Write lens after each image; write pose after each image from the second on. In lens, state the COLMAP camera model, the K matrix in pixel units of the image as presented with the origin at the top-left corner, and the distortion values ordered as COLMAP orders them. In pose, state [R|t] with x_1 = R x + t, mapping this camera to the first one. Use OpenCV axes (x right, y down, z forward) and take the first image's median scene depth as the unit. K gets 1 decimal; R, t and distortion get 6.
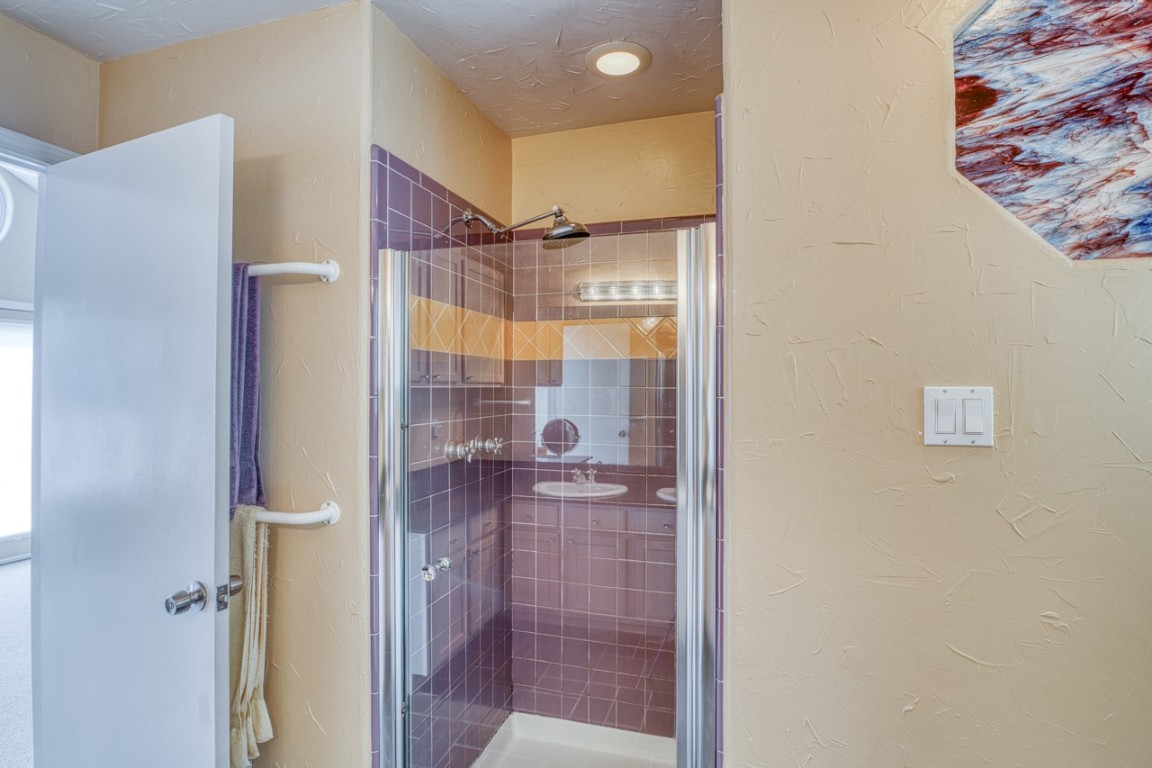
lens RADIAL K [[577.8, 0, 576.0], [0, 577.8, 384.0], [0, 0, 1]] dist [0.002944, 0.000125]
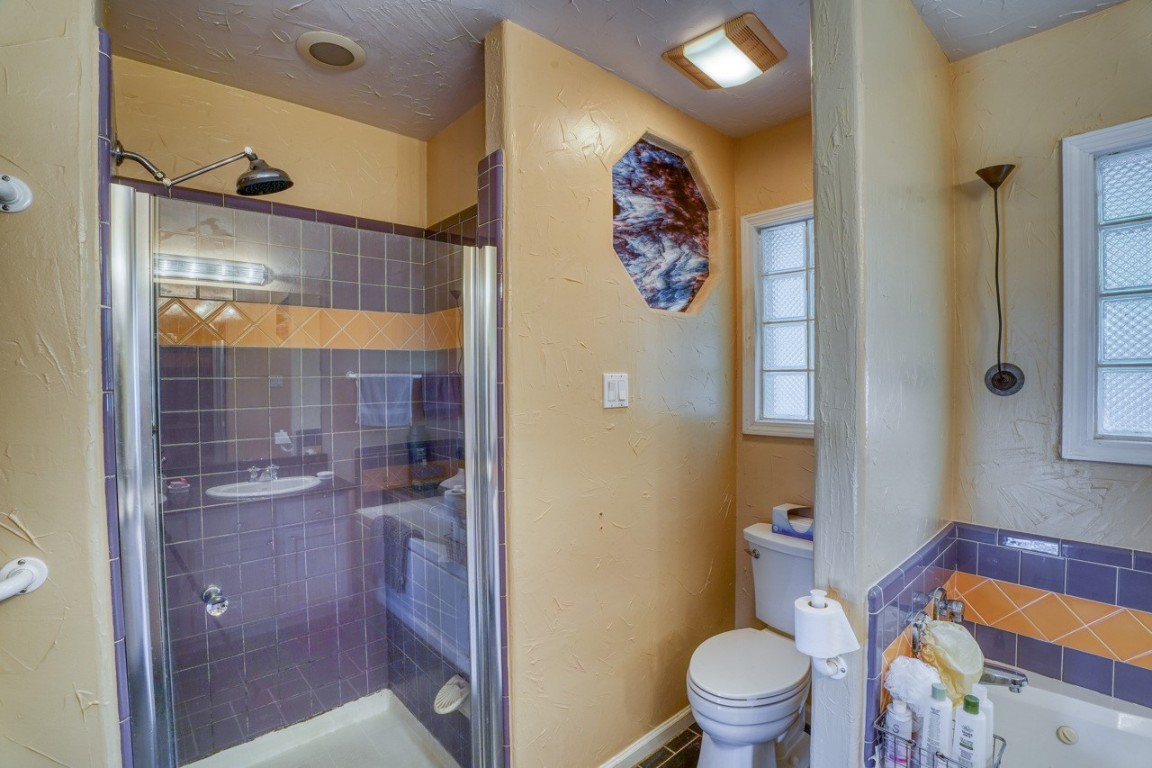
lens RADIAL K [[516.9, 0, 572.0], [0, 516.9, 381.5], [0, 0, 1]] dist [-0.001560, 0.000155]
pose [[0.569144, -0.016556, 0.822071, -0.681622], [0.003731, 0.999839, 0.017553, 0.000940], [-0.822230, -0.006923, 0.569114, 0.221089]]
